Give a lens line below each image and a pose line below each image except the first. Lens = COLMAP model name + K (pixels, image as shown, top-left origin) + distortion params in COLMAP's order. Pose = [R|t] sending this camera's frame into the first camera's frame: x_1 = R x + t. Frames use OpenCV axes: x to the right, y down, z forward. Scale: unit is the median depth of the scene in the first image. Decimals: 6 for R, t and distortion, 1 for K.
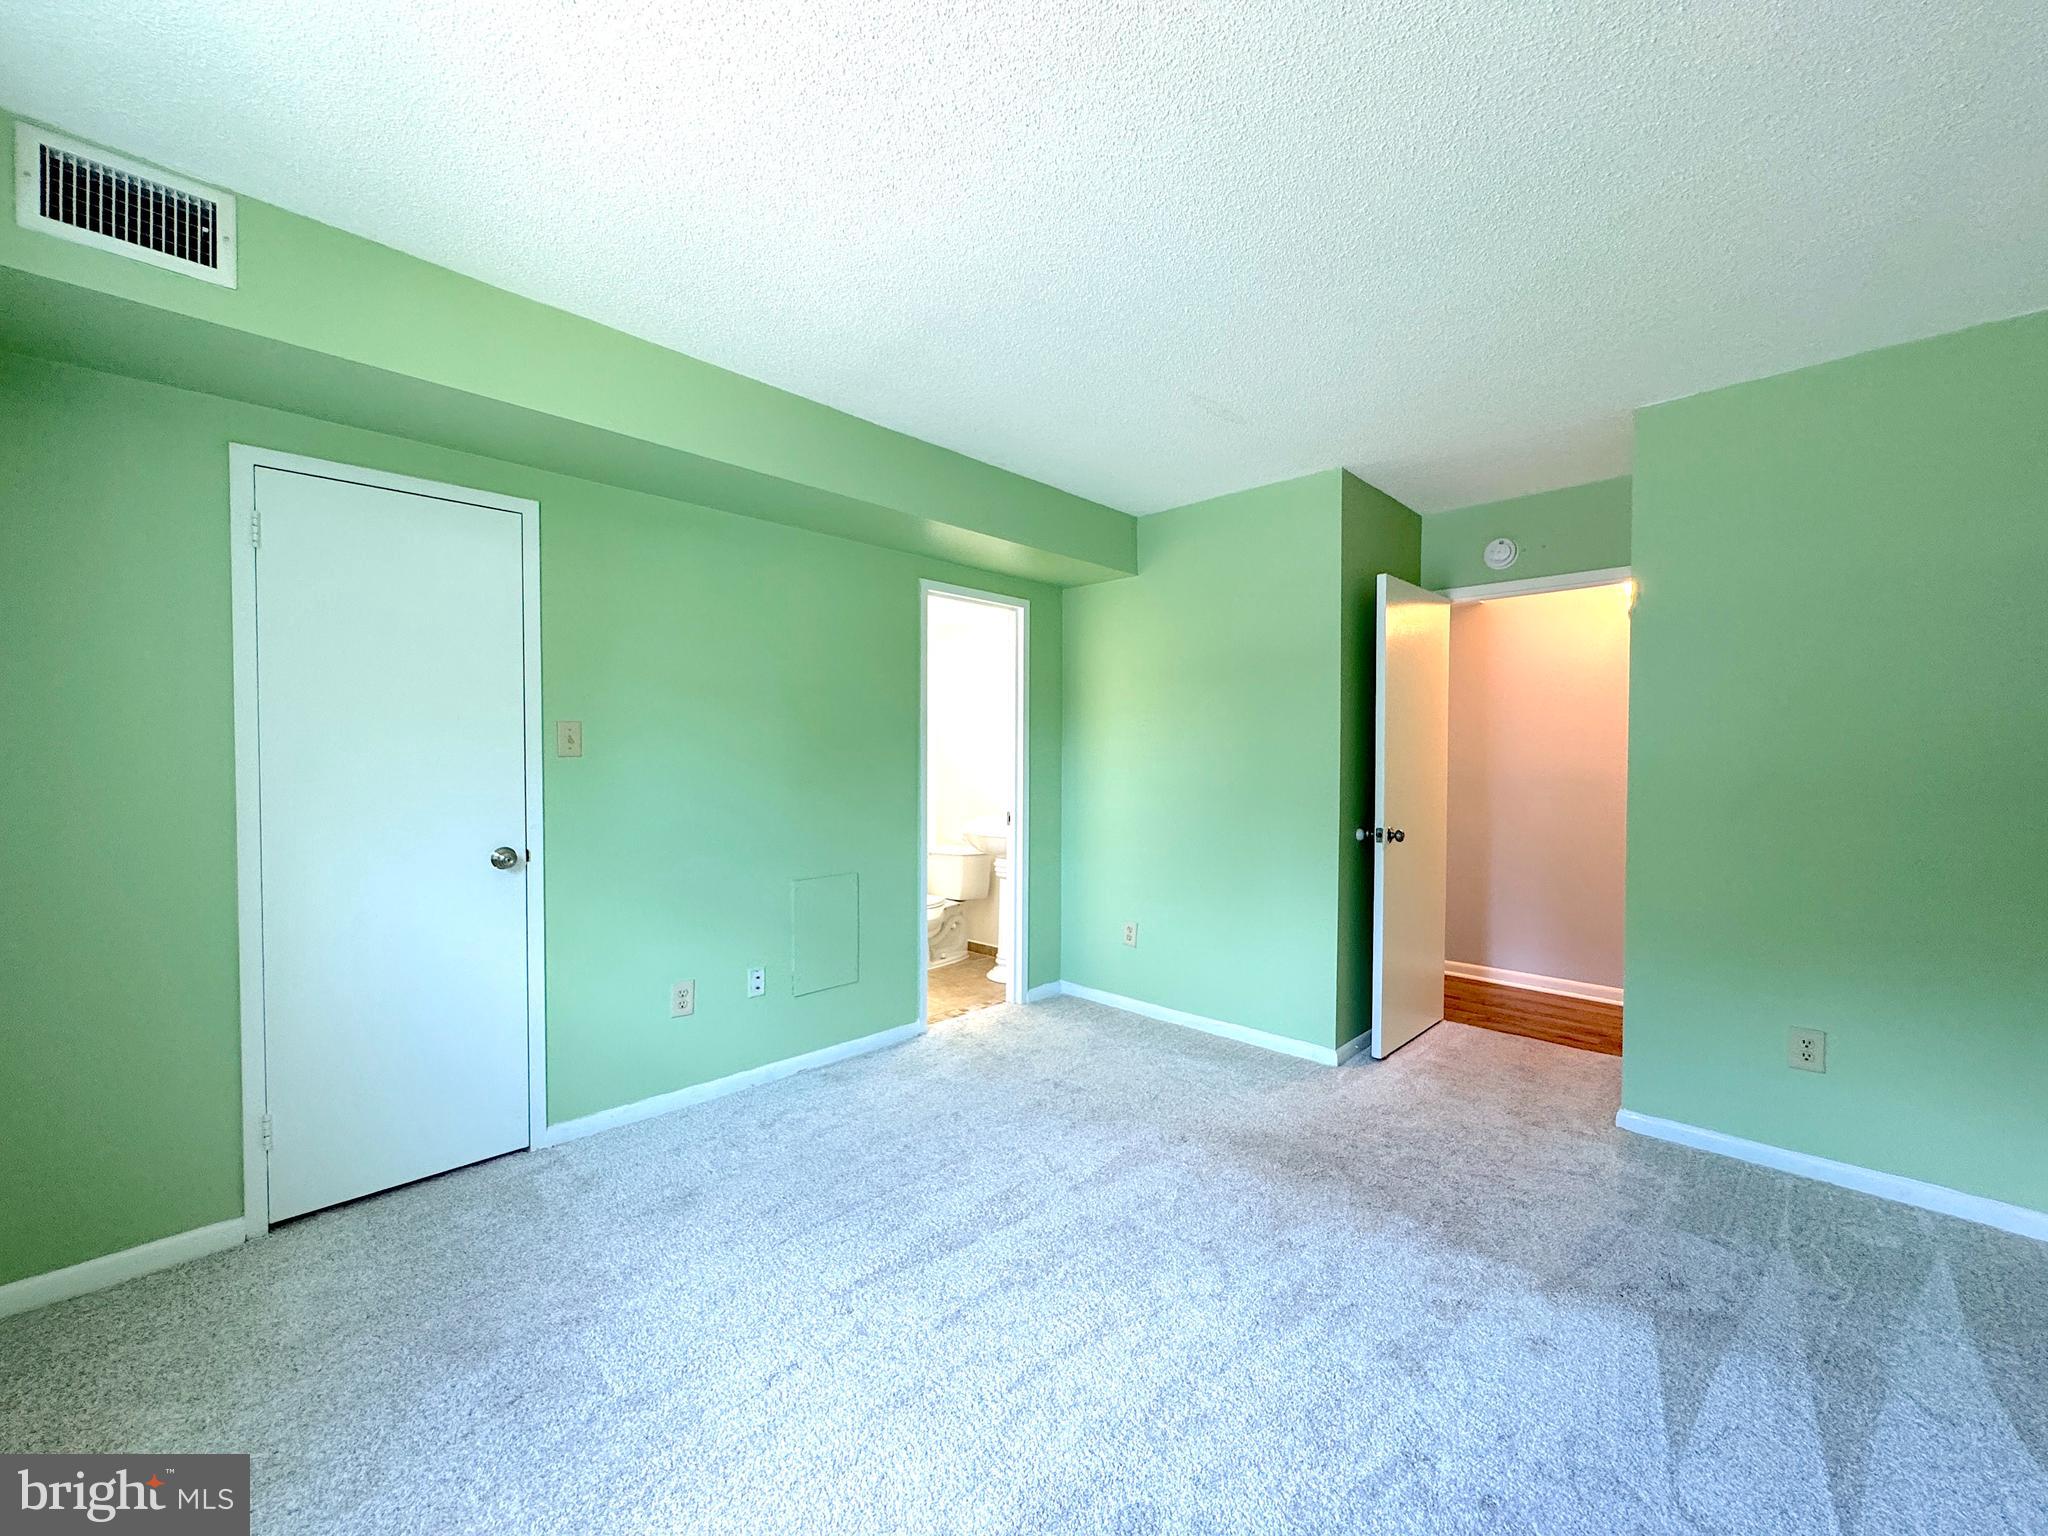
lens RADIAL K [[821.4, 0, 1026.9], [0, 821.4, 769.4], [0, 0, 1]] dist [0.002062, 0.000212]
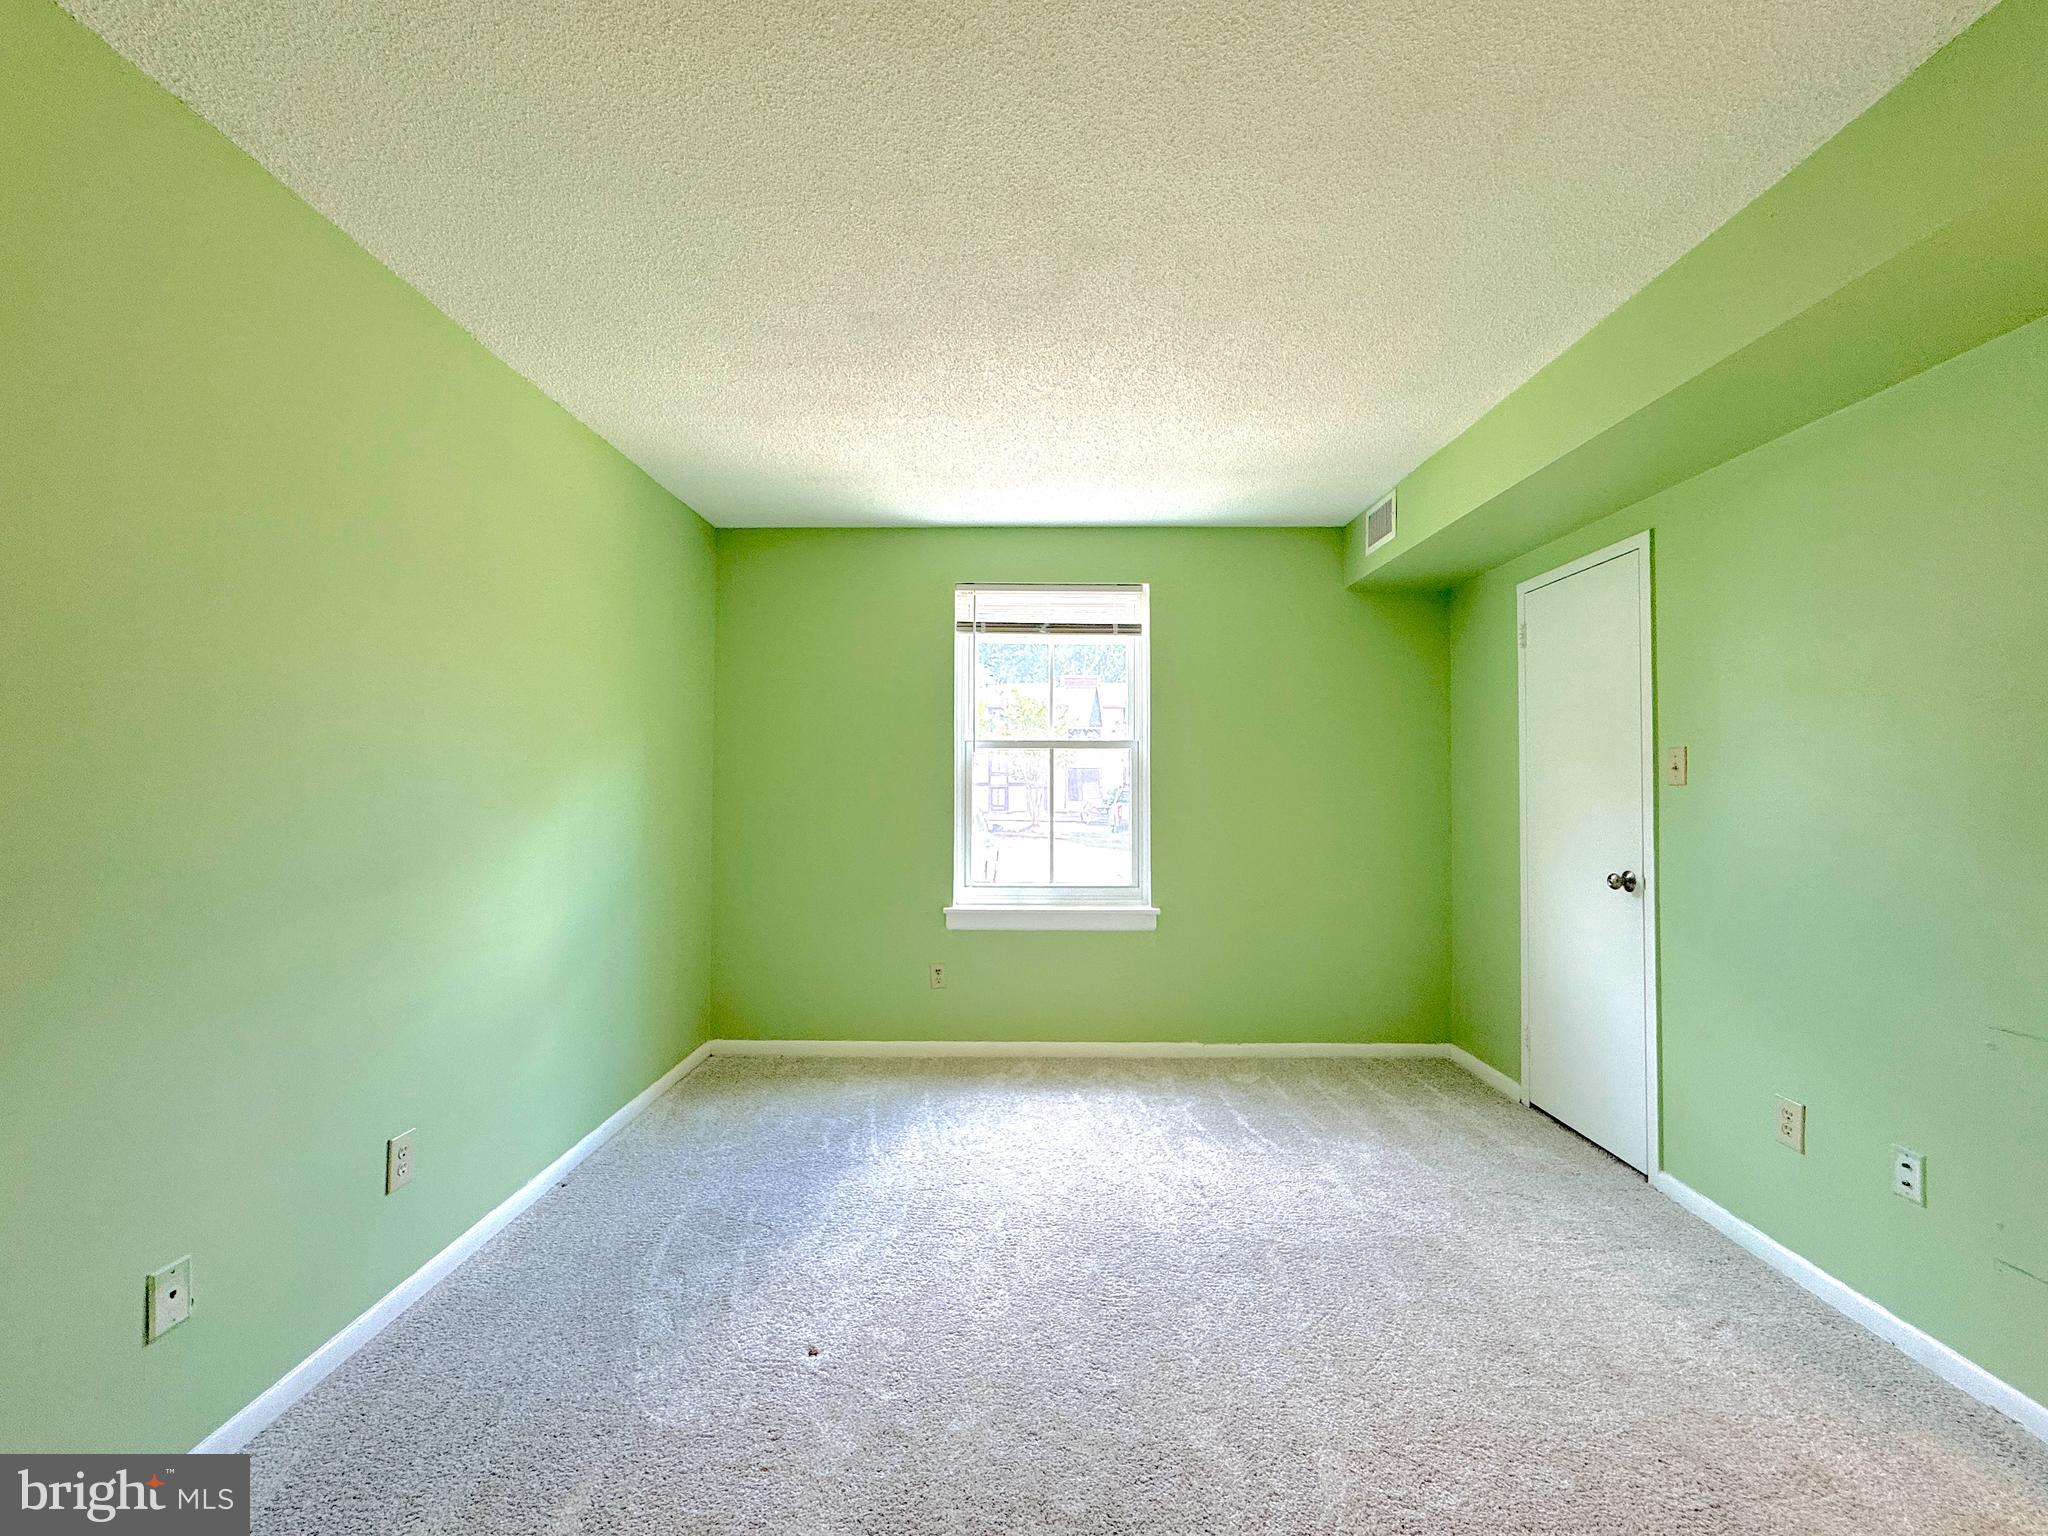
lens RADIAL K [[817.8, 0, 1022.3], [0, 817.8, 777.3], [0, 0, 1]] dist [-0.001063, 0.000526]
pose [[-0.712462, -0.004979, -0.701693, 0.648941], [-0.011426, 0.999925, 0.004506, -0.021869], [0.701618, 0.011228, -0.712465, 1.194745]]
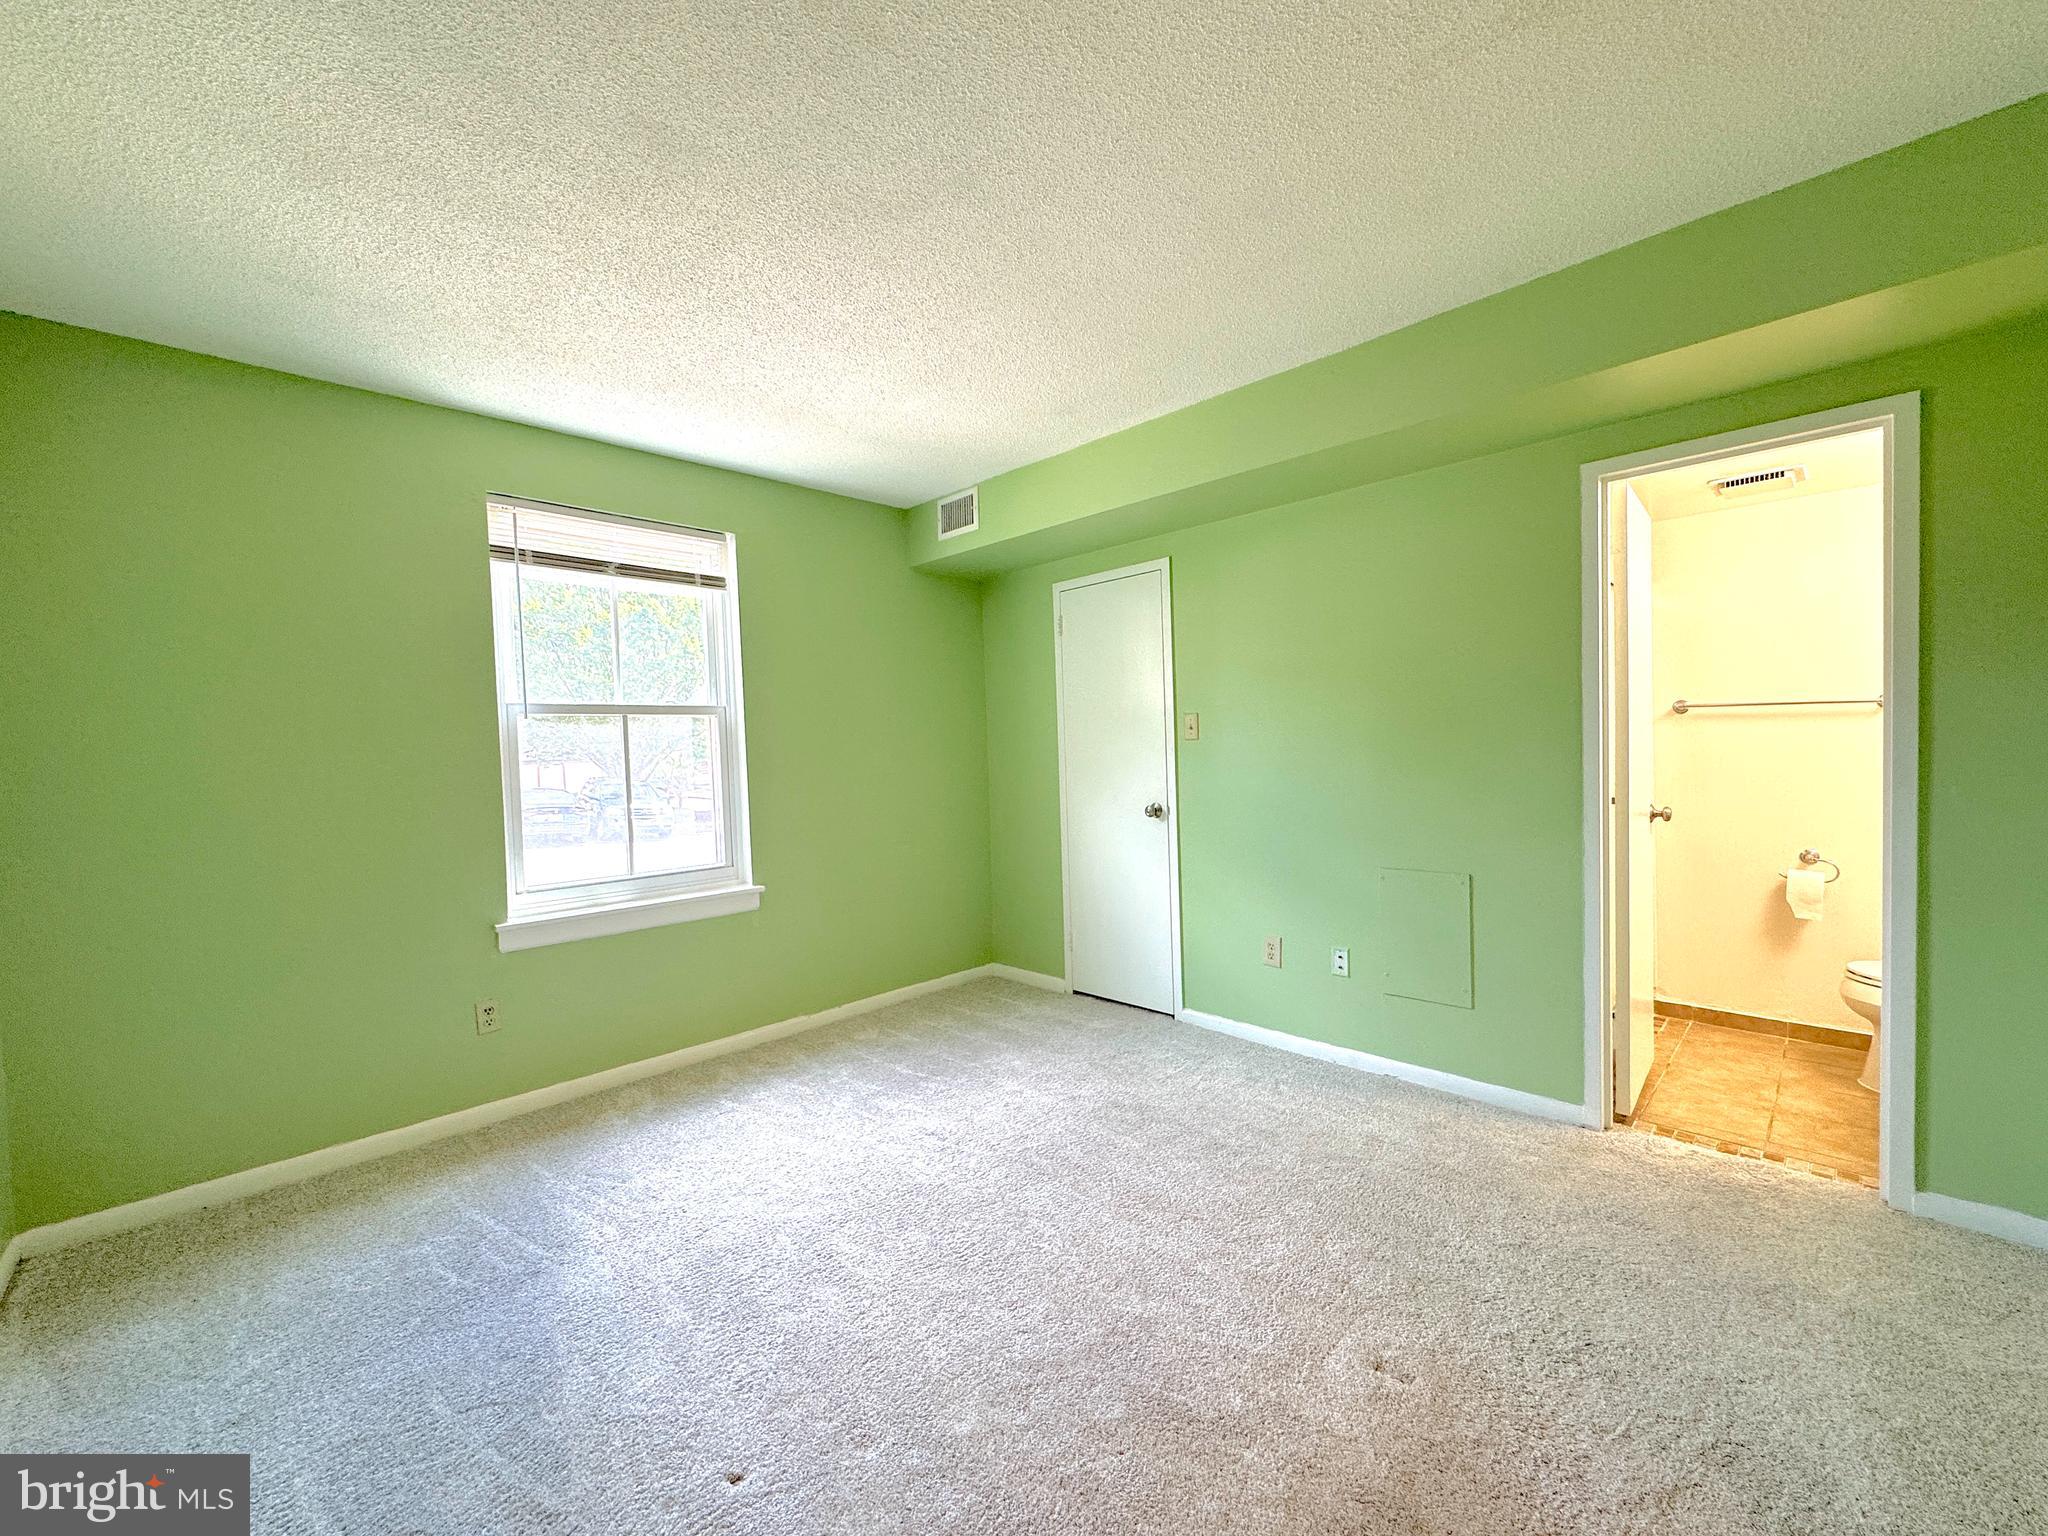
lens RADIAL K [[817.8, 0, 1022.3], [0, 817.8, 777.3], [0, 0, 1]] dist [-0.001063, 0.000526]
pose [[-0.009215, 0.039229, -0.999188, 0.812783], [0.015162, 0.999121, 0.039086, -0.012345], [0.999843, -0.014789, -0.009802, 0.774247]]
